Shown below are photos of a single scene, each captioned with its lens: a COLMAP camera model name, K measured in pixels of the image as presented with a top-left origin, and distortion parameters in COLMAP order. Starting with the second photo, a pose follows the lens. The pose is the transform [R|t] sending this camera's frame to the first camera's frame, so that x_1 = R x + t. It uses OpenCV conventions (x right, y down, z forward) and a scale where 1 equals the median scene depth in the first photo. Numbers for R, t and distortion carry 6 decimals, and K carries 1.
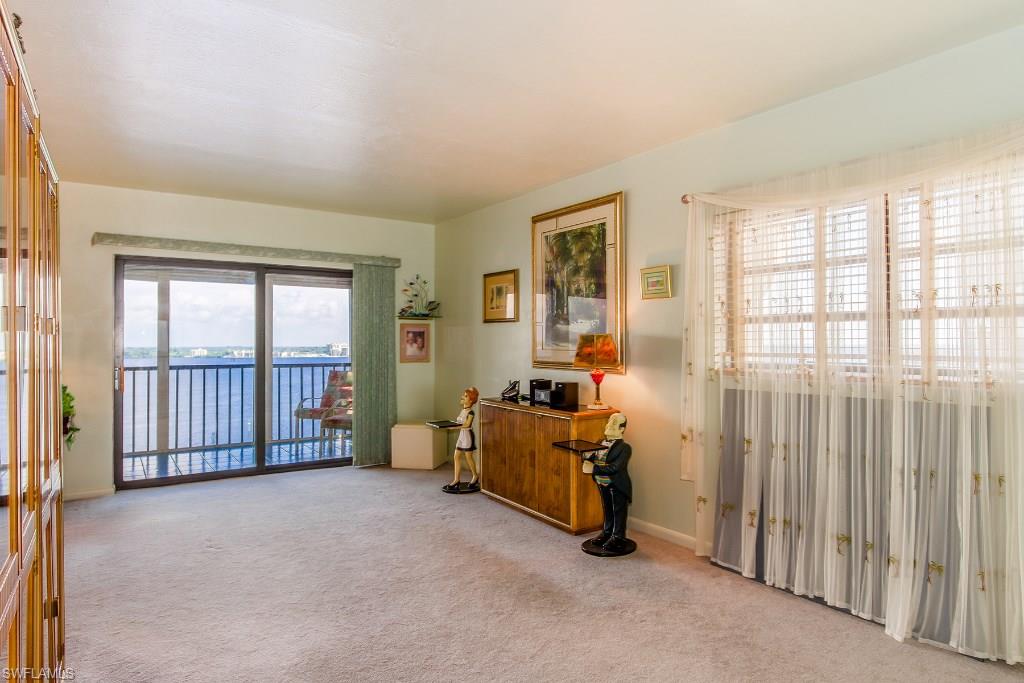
lens RADIAL K [[626.2, 0, 514.2], [0, 626.2, 343.8], [0, 0, 1]] dist [0.004642, -0.000866]
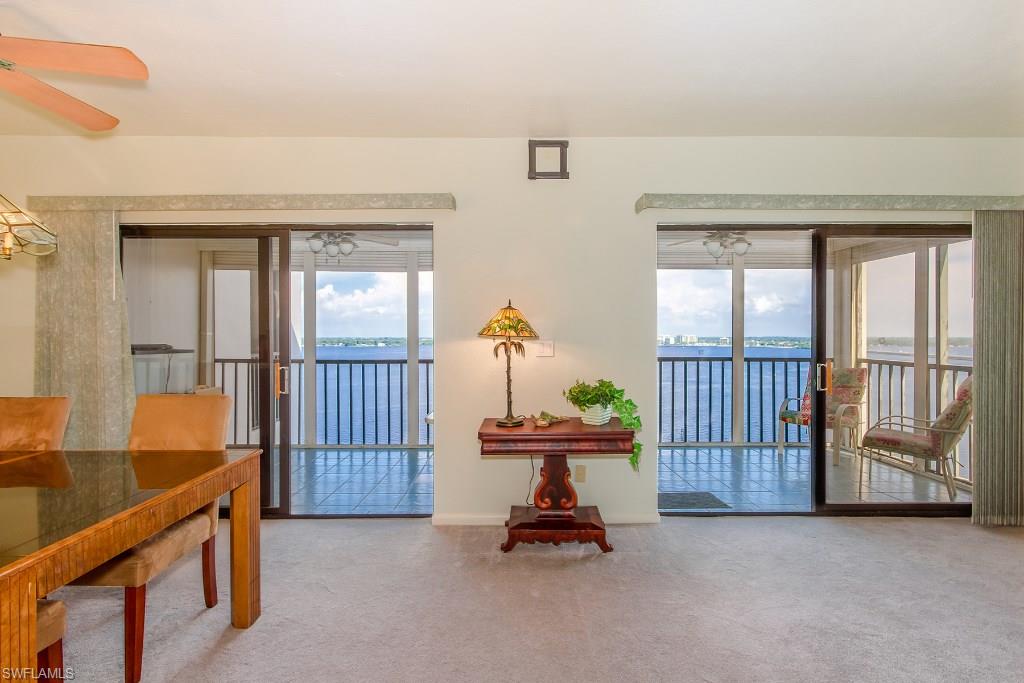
lens RADIAL K [[482.6, 0, 515.4], [0, 482.6, 339.4], [0, 0, 1]] dist [-0.004303, 0.000267]
pose [[0.827187, 0.012127, -0.561796, -0.454695], [-0.010039, 0.999926, 0.006803, 0.008612], [0.561837, 0.000013, 0.827248, 0.389315]]
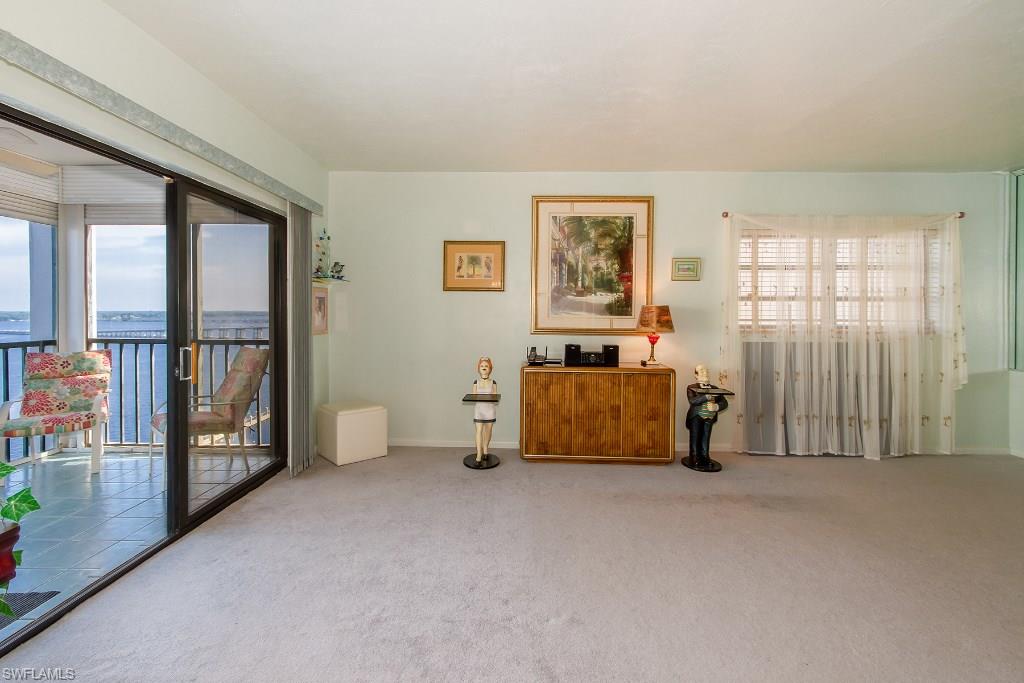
lens RADIAL K [[482.6, 0, 502.9], [0, 482.6, 322.2], [0, 0, 1]] dist [-0.004303, 0.000267]
pose [[0.575919, -0.008040, 0.817468, -0.735030], [-0.004158, 0.999910, 0.012764, 0.006687], [-0.817496, -0.010750, 0.575833, 0.597668]]
